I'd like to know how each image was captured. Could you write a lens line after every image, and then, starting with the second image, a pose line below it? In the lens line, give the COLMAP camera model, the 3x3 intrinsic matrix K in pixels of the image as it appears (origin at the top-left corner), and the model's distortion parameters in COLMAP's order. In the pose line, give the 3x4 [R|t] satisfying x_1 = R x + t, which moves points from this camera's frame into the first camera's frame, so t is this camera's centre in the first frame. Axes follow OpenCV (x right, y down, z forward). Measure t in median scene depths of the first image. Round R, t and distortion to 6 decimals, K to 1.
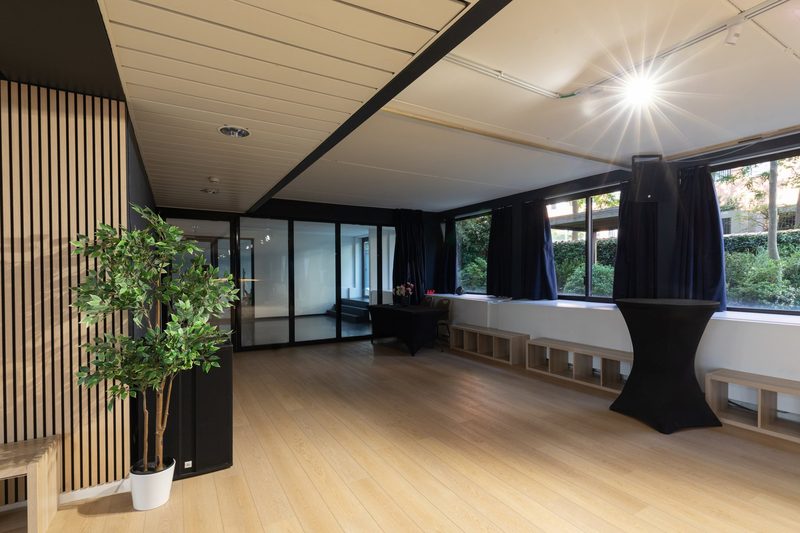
lens RADIAL K [[385.7, 0, 400.0], [0, 385.7, 266.5], [0, 0, 1]] dist [-0.000185, -0.000059]
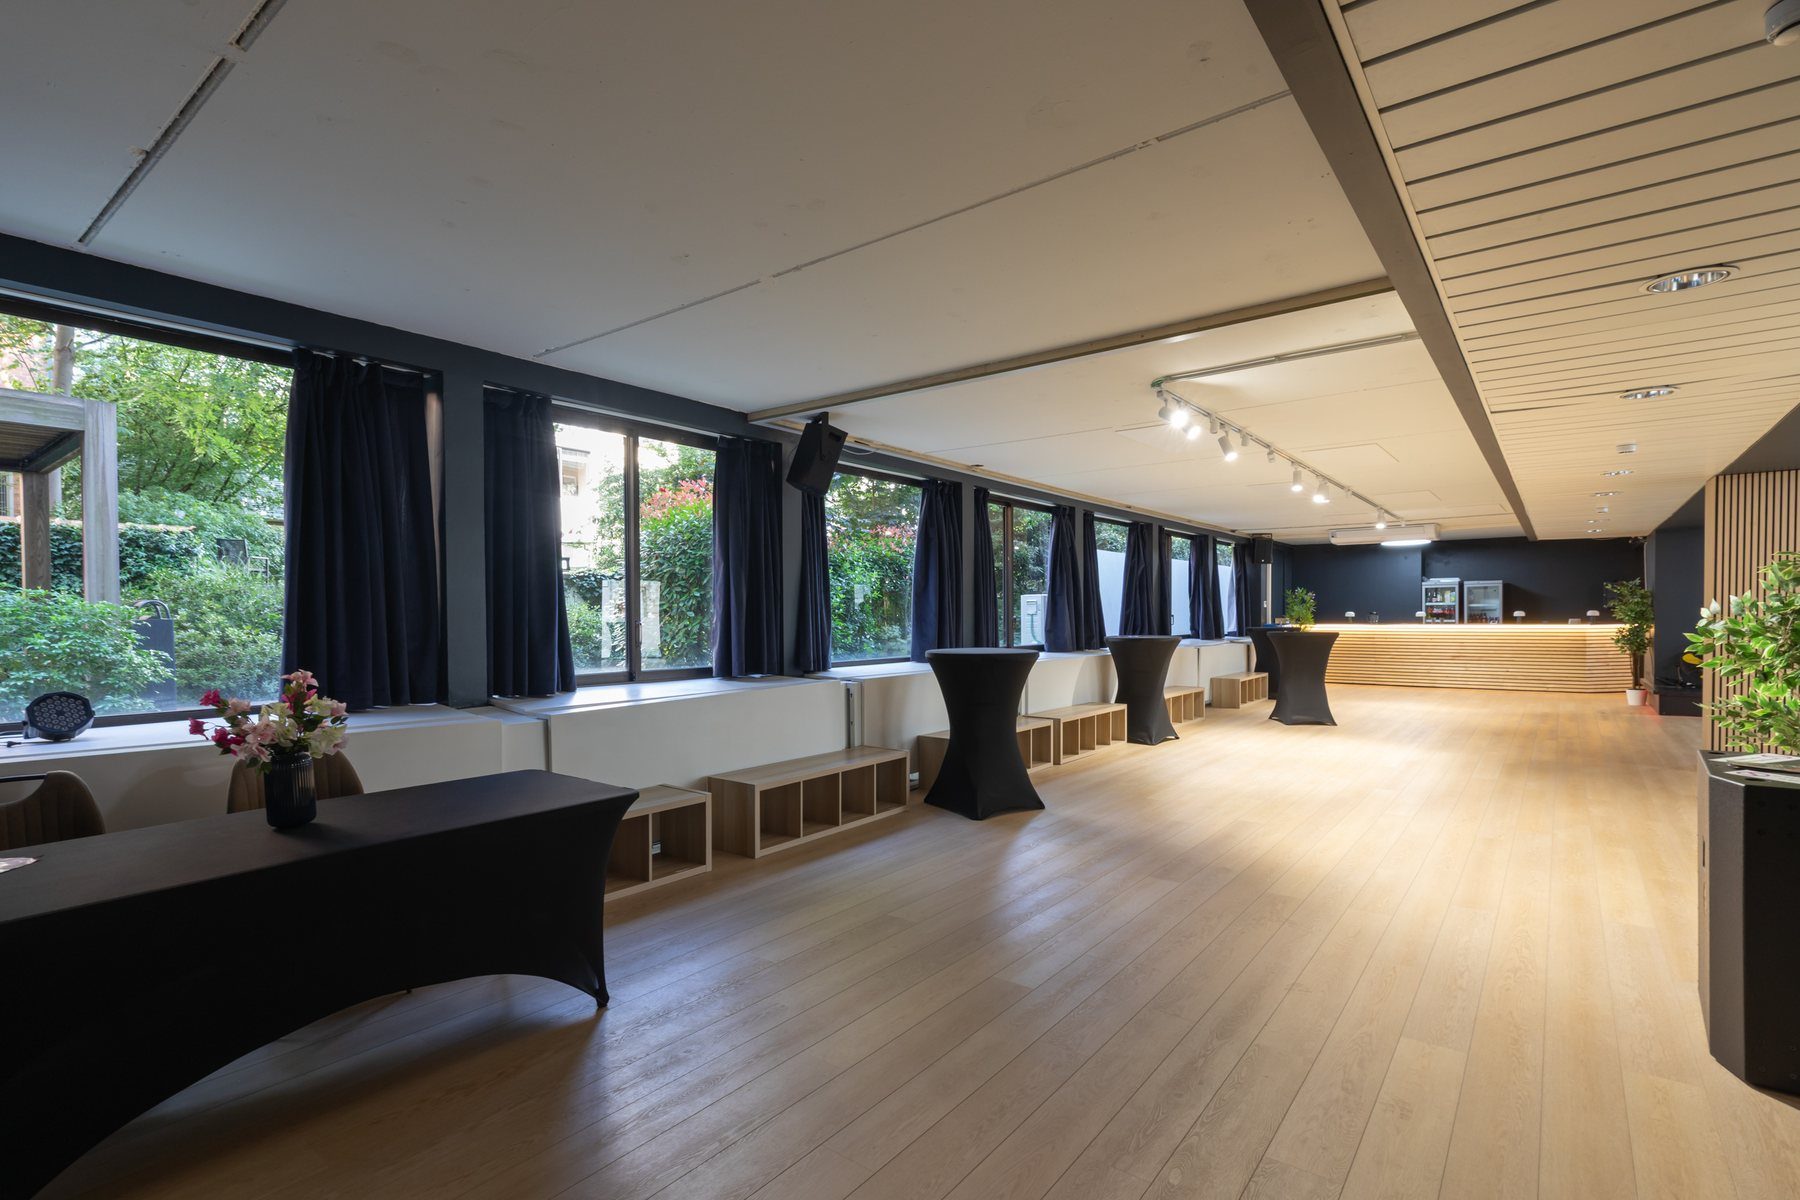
lens RADIAL K [[867.9, 0, 900.0], [0, 867.9, 600.0], [0, 0, 1]] dist [-0.000185, -0.000059]
pose [[-0.380764, 0.022806, 0.924391, -0.762010], [-0.006432, 0.999606, -0.027311, 0.037742], [-0.924650, -0.016345, -0.380467, 1.674021]]
